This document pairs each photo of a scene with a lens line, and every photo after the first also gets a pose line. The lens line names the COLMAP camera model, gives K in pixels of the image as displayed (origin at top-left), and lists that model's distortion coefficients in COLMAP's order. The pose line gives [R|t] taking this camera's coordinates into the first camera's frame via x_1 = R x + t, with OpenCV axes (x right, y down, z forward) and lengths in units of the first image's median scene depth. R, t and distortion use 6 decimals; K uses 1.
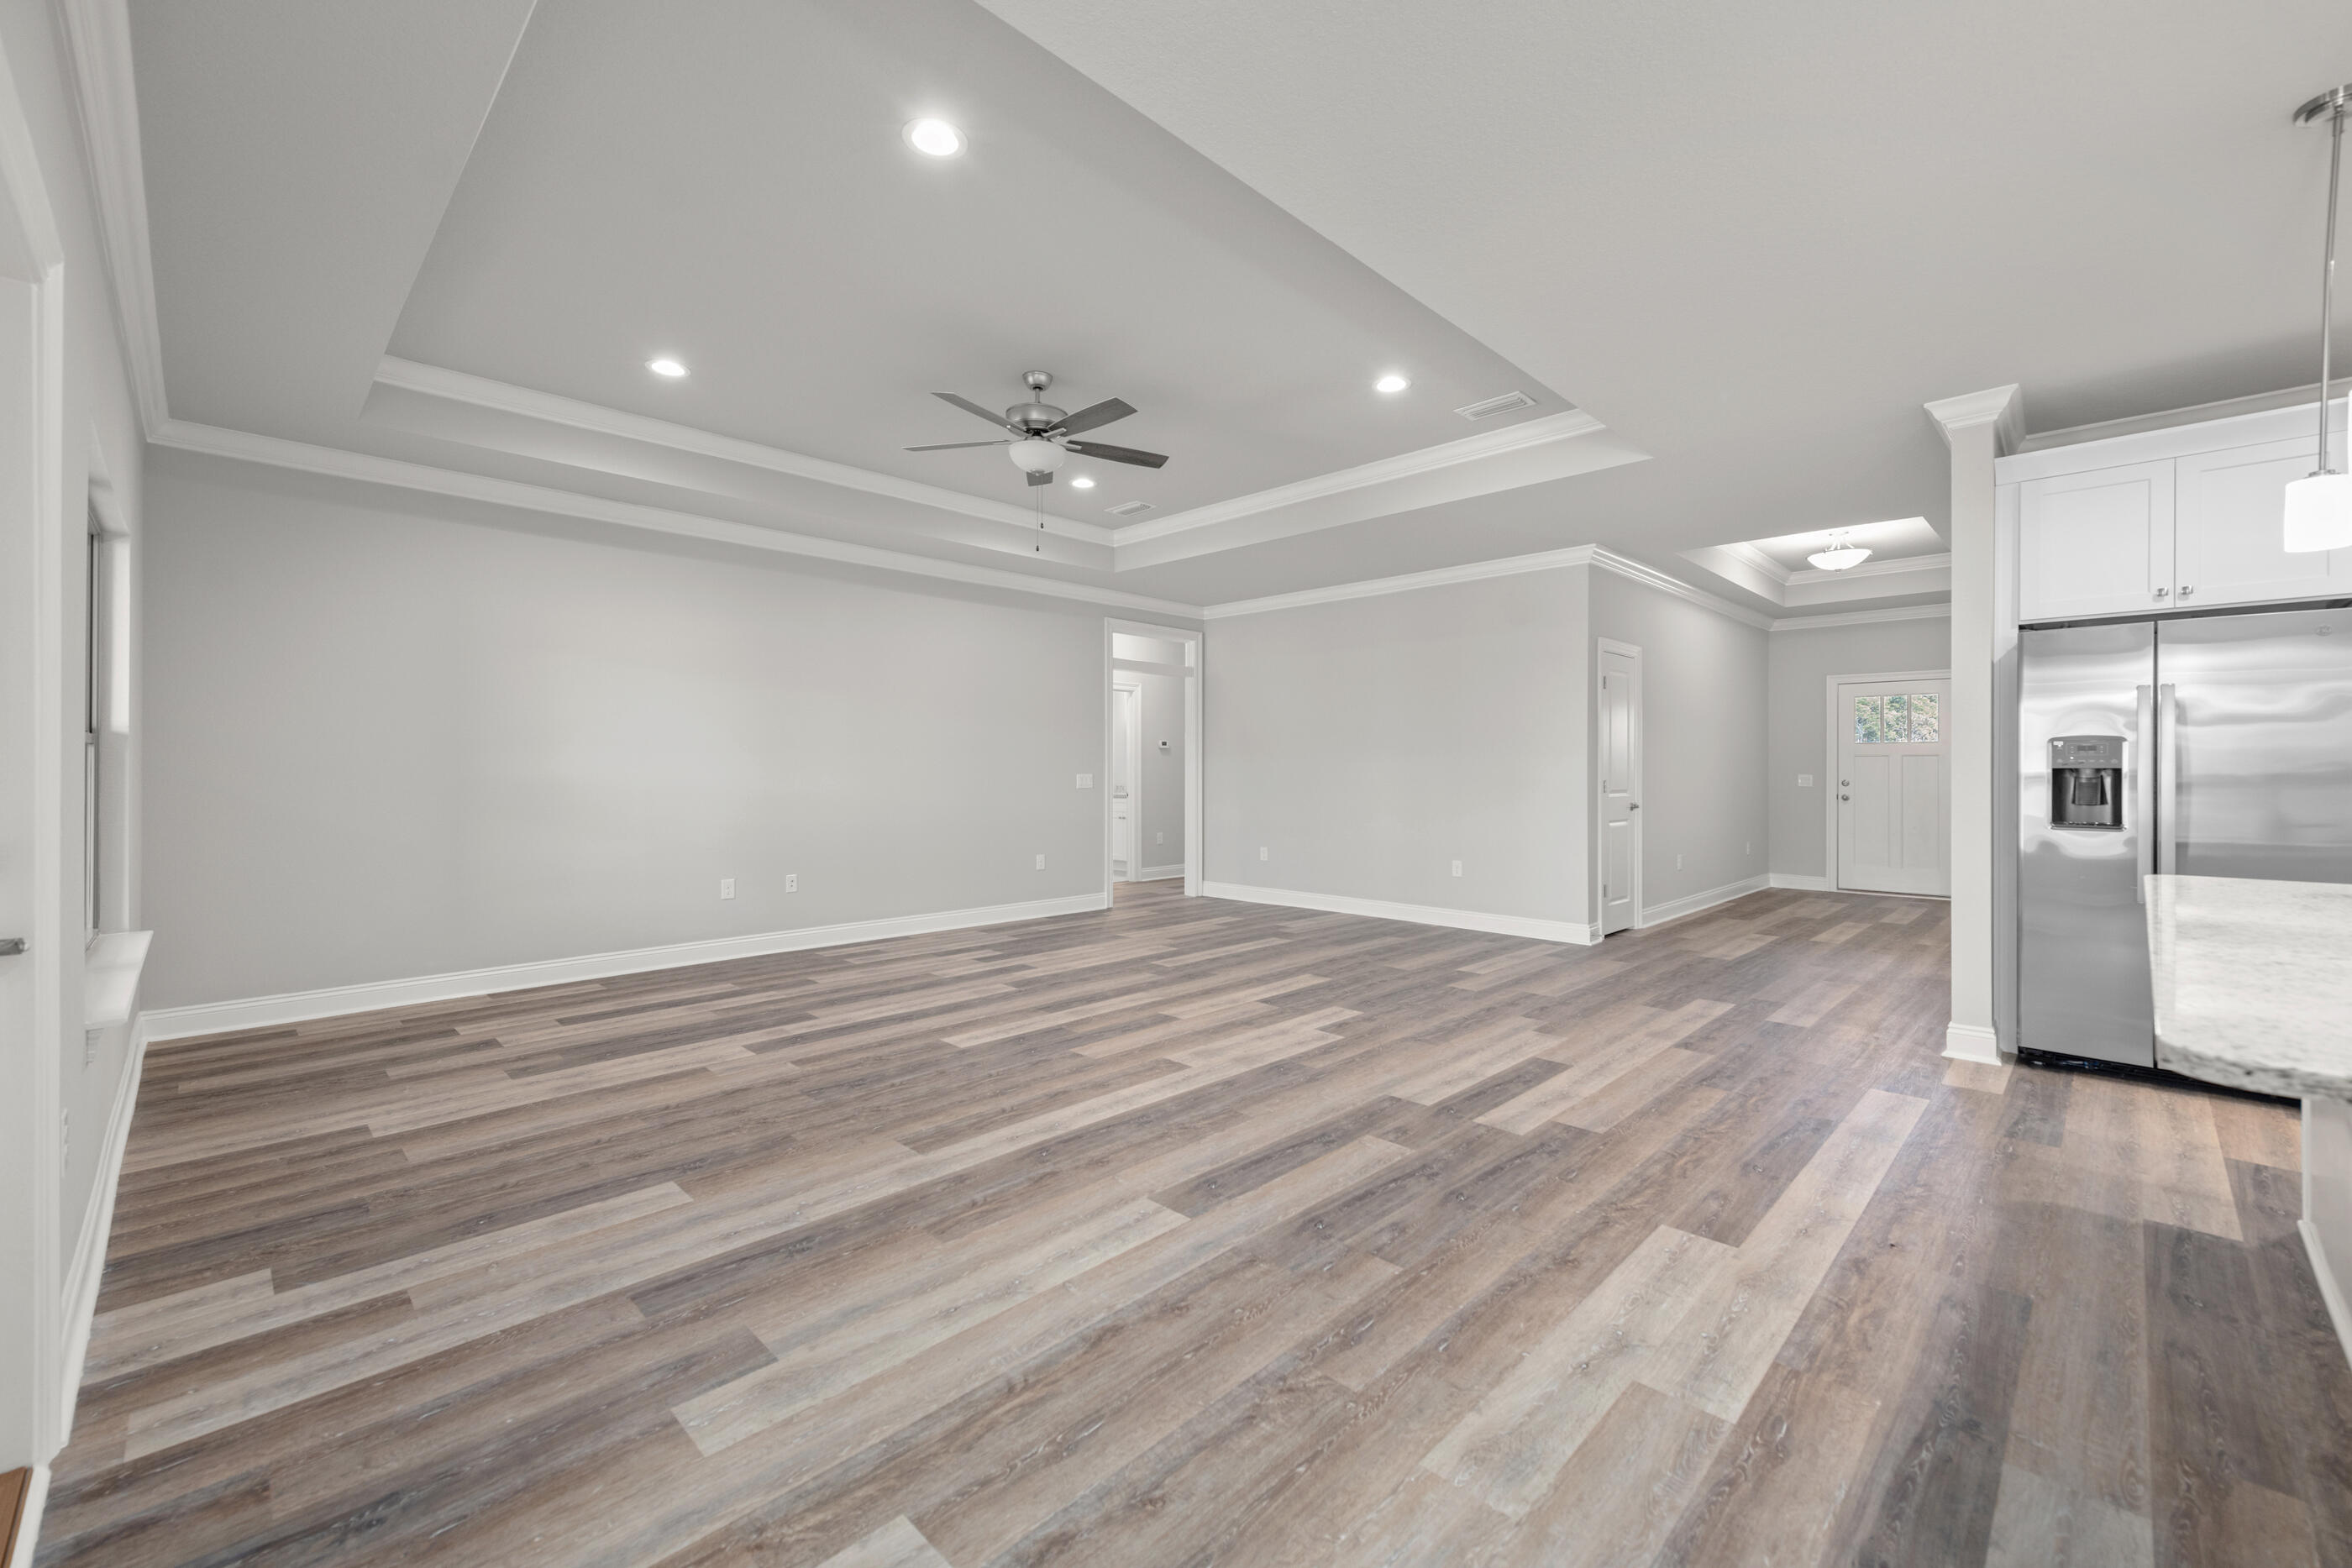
lens RADIAL K [[952.5, 0, 1189.1], [0, 952.5, 765.2], [0, 0, 1]] dist [0.019547, -0.007322]
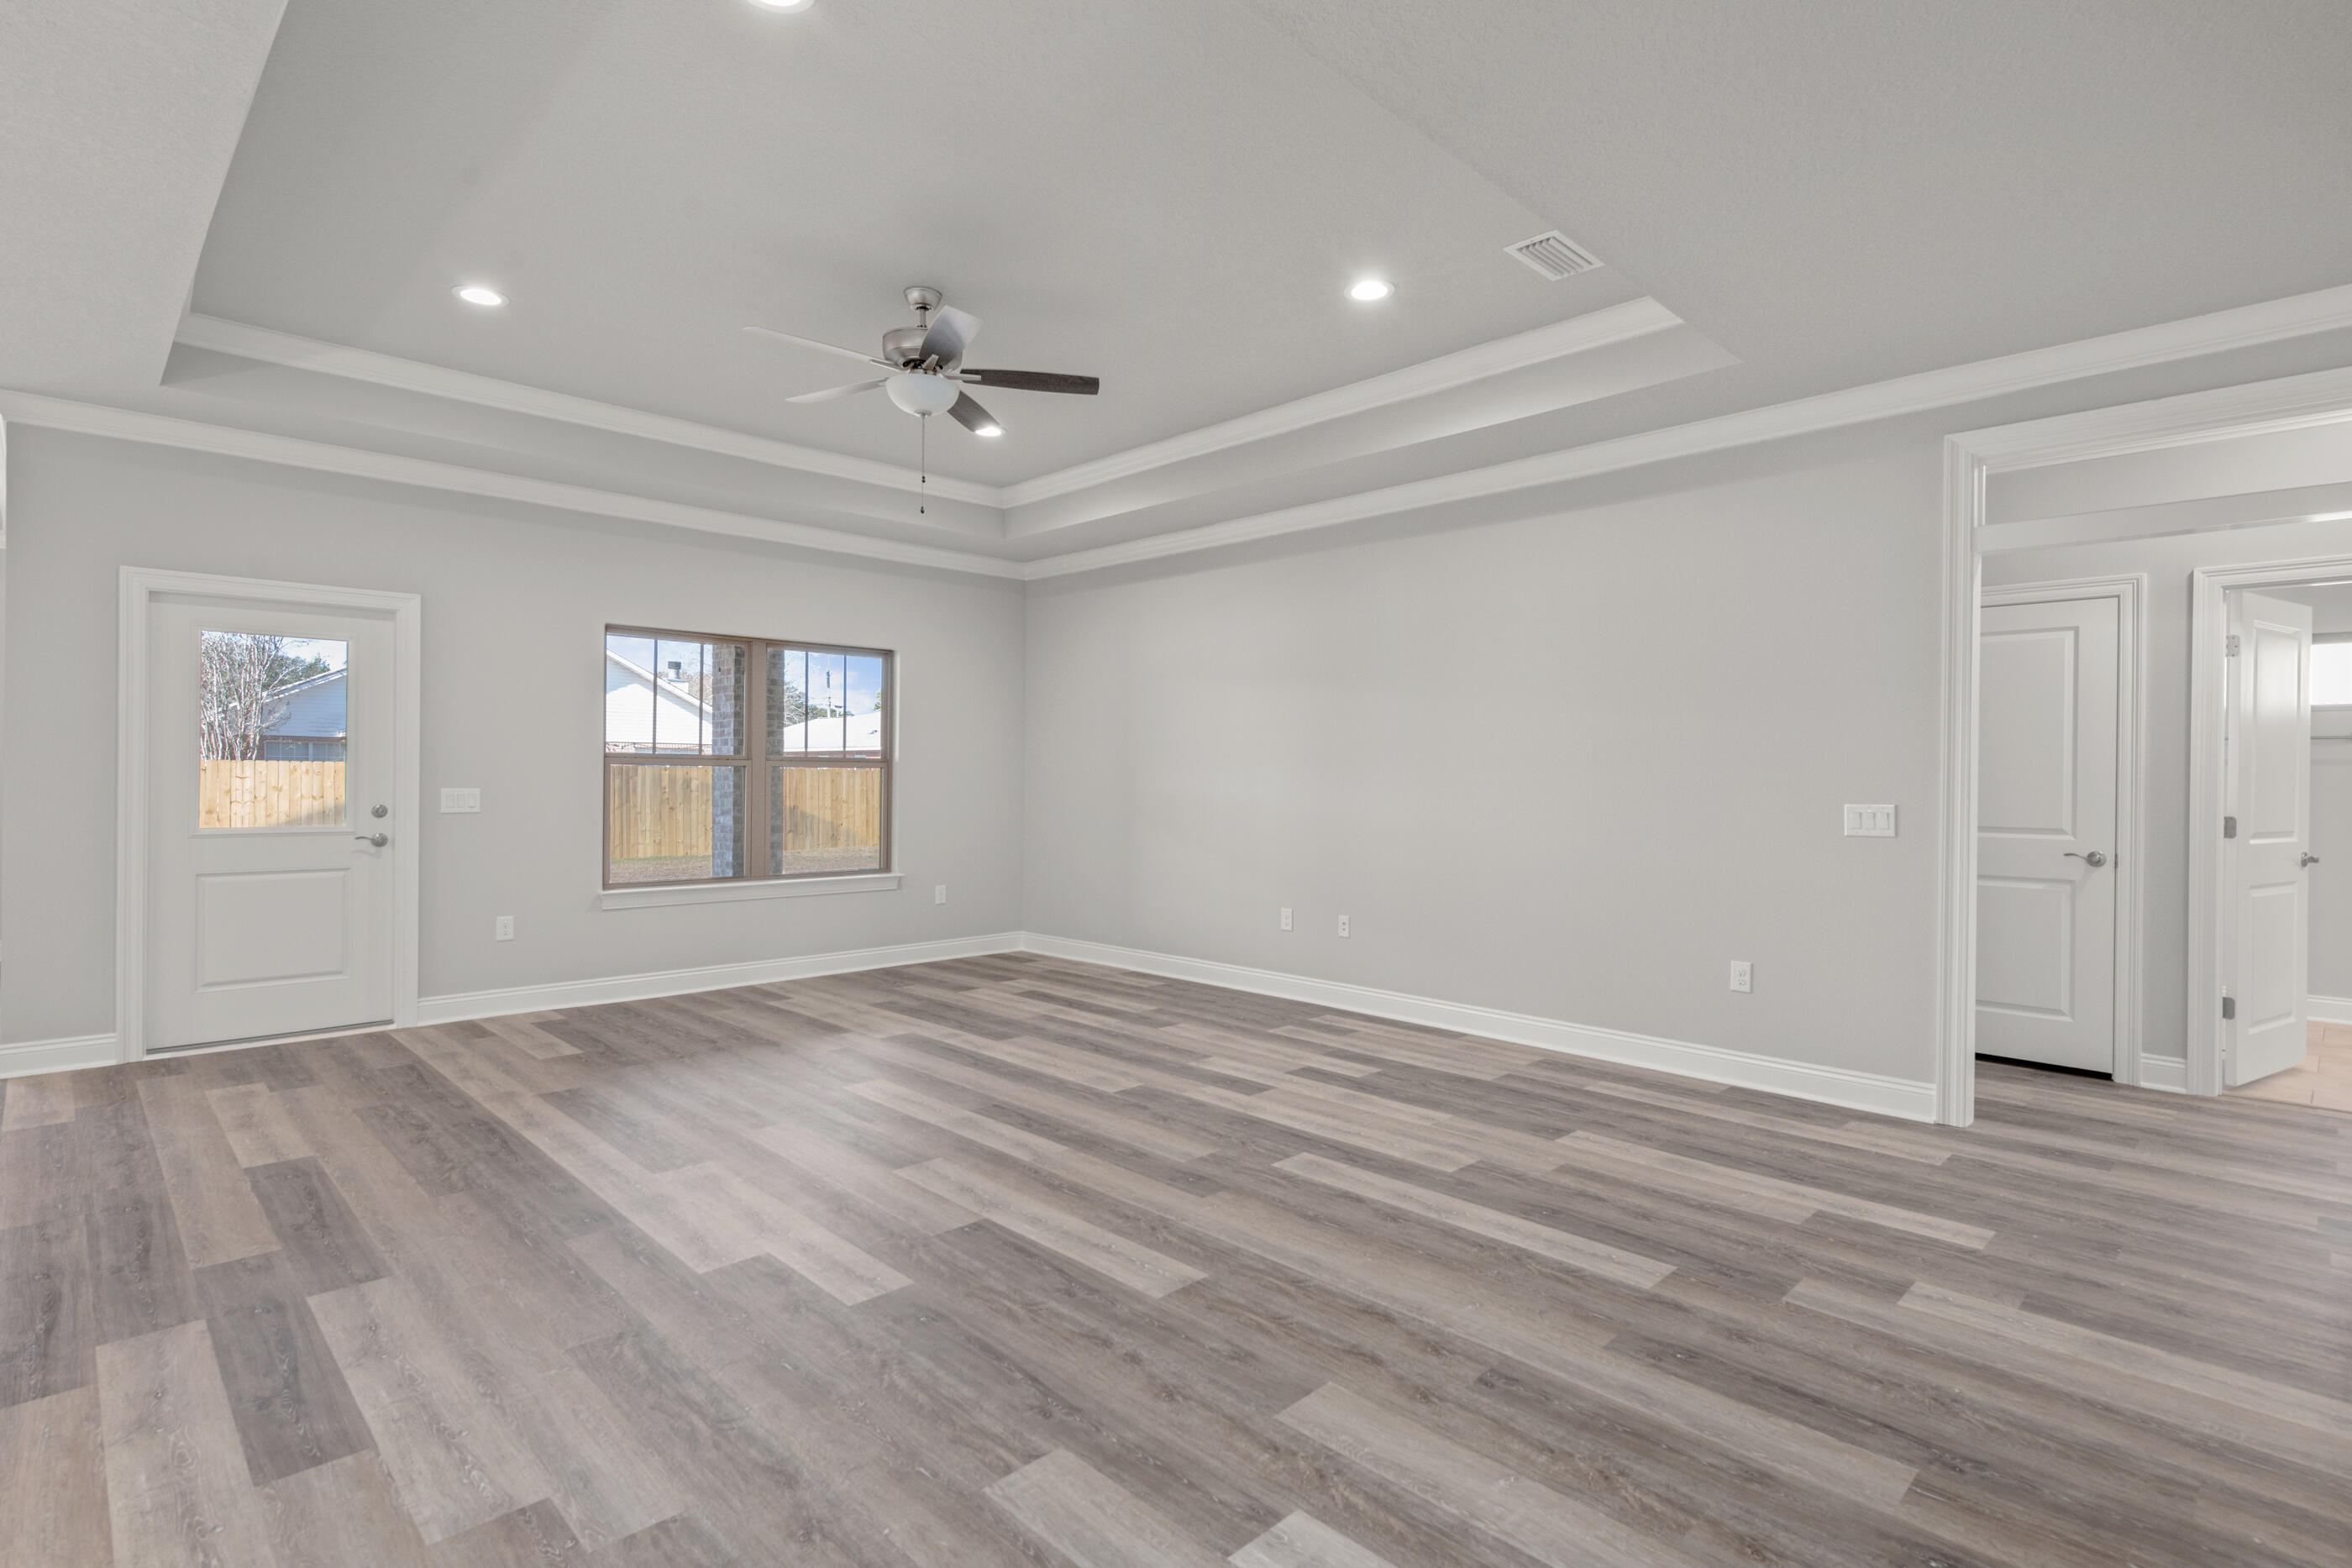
lens RADIAL K [[1142.6, 0, 1176.0], [0, 1142.6, 784.0], [0, 0, 1]] dist [0.025632, -0.007968]
pose [[-0.025885, 0.006312, -0.999645, 1.053310], [-0.002481, 0.999977, 0.006378, -0.007096], [0.999662, 0.002645, -0.025869, 1.648652]]
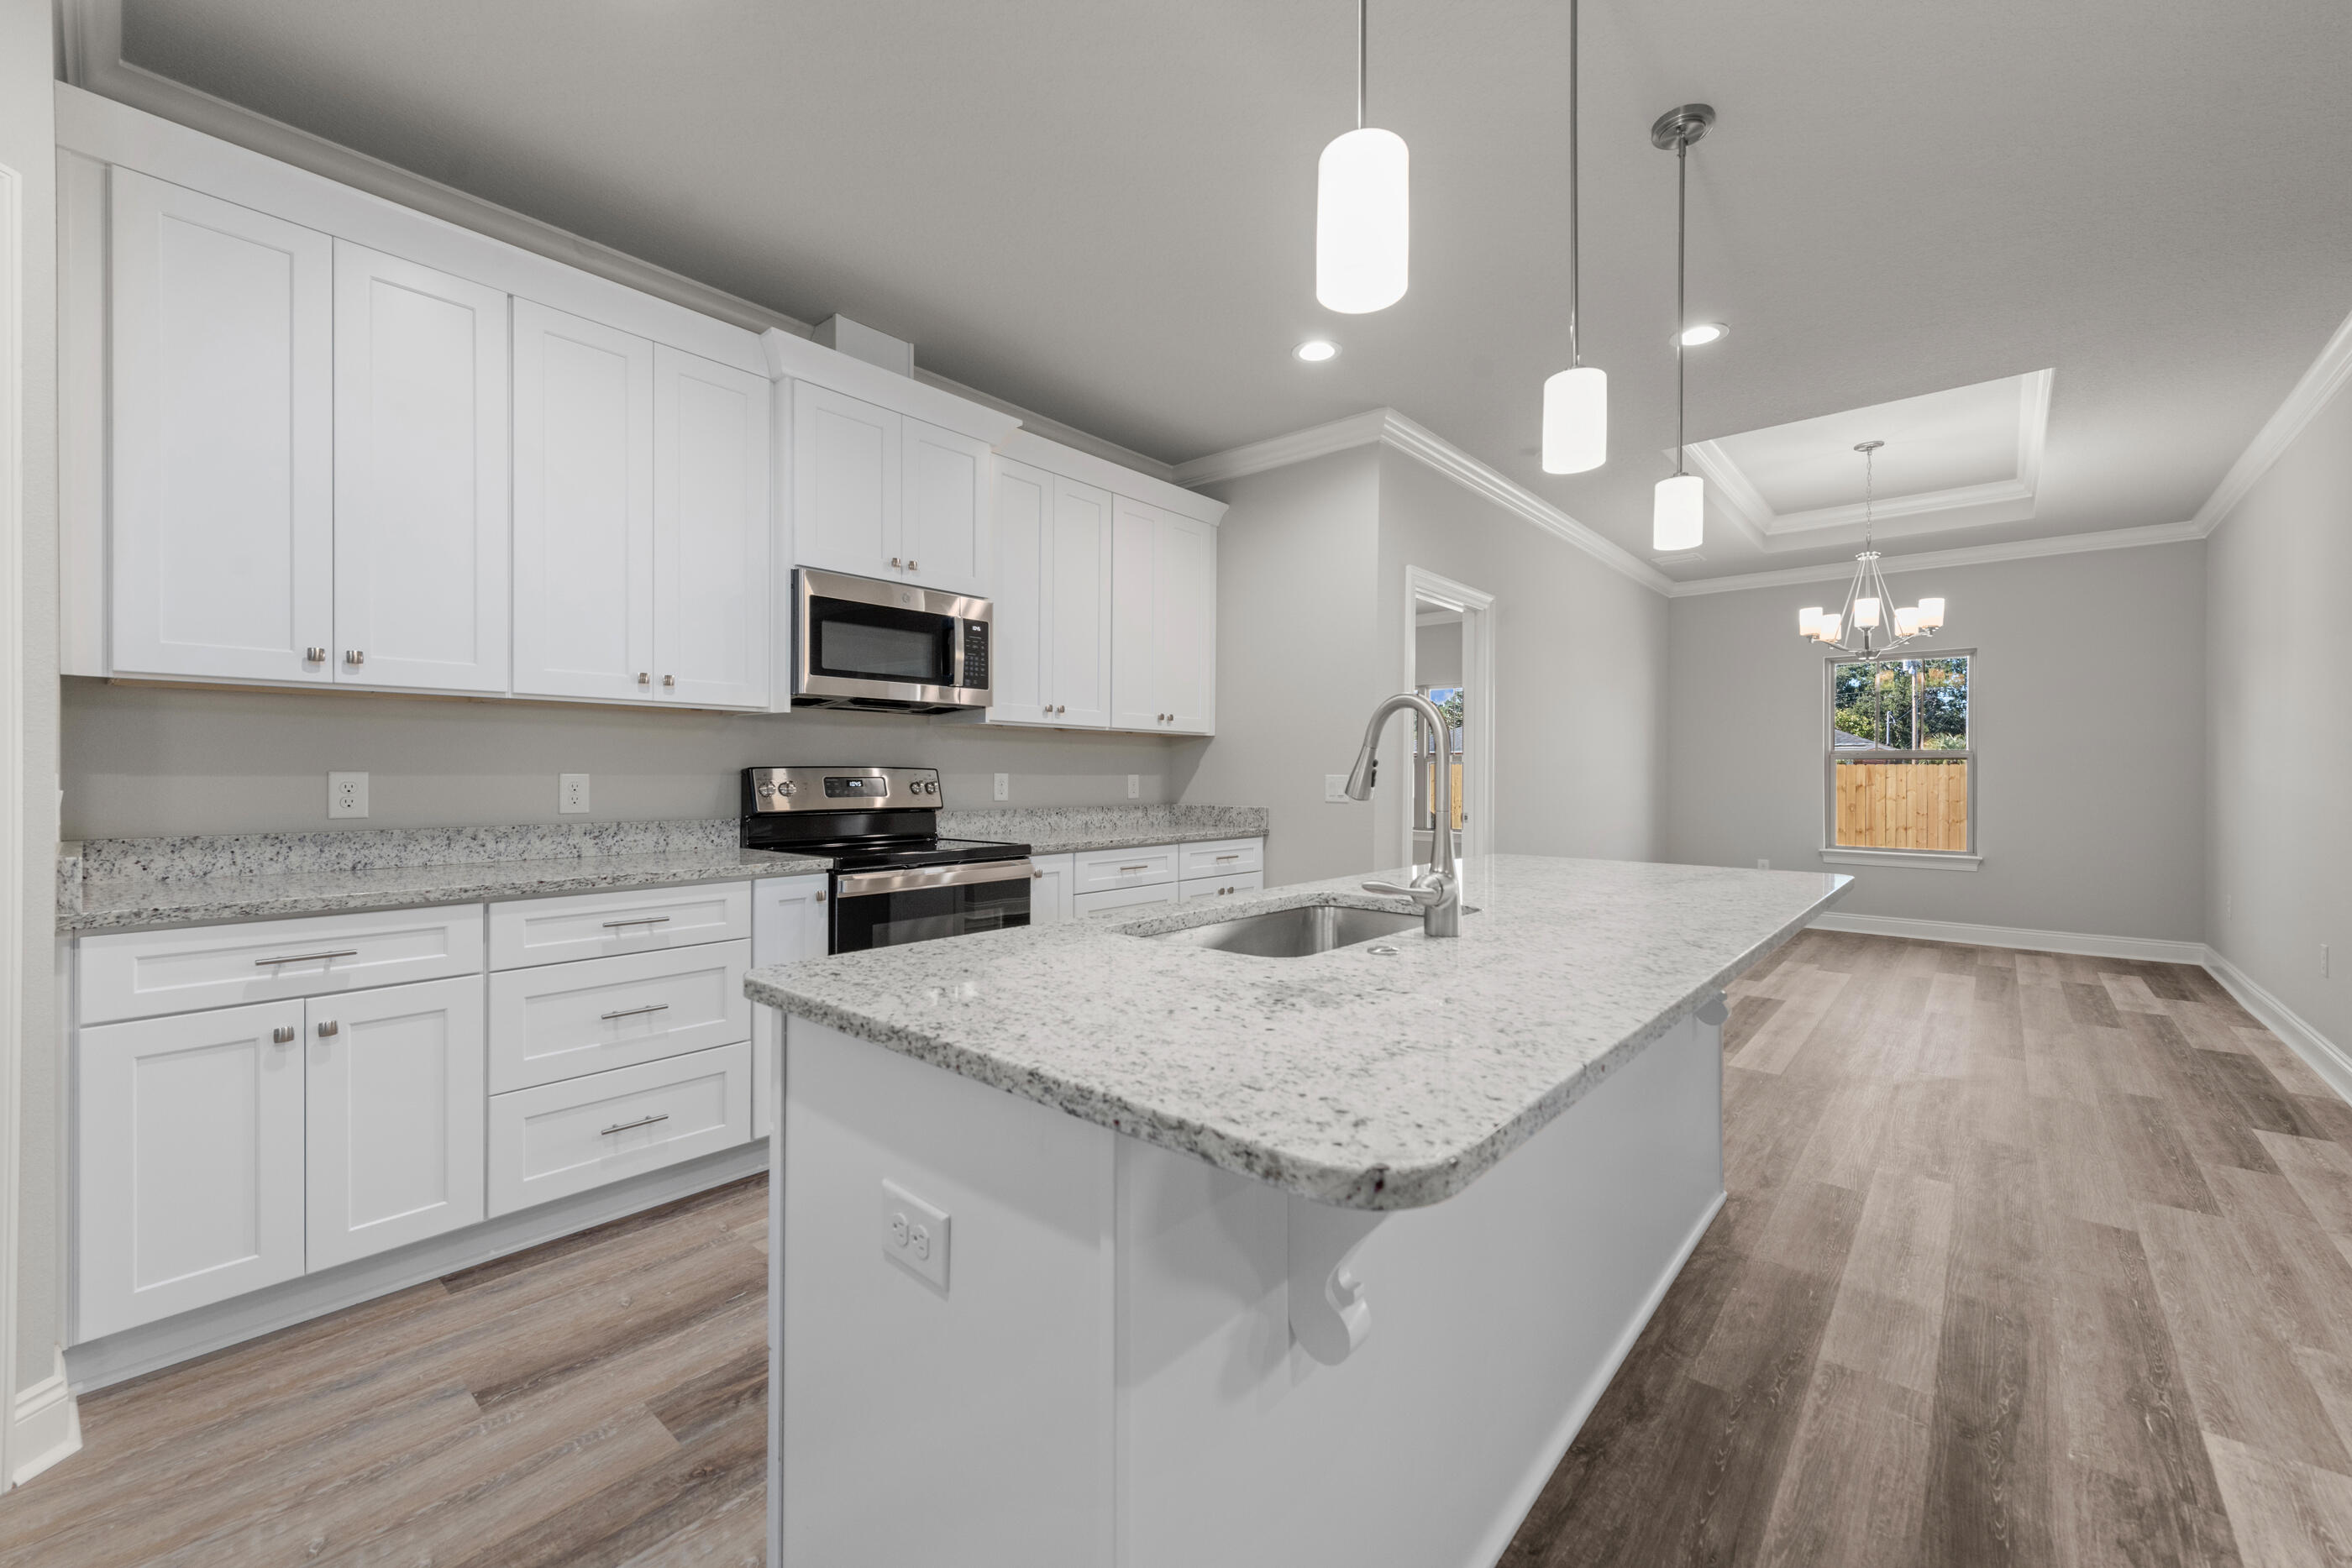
lens RADIAL K [[929.1, 0, 1185.5], [0, 929.1, 775.3], [0, 0, 1]] dist [0.014336, -0.004907]
pose [[-0.998066, -0.004824, -0.061981, 0.863192], [-0.004511, 0.999976, -0.005199, 0.017848], [0.062005, -0.004909, -0.998064, 0.986216]]
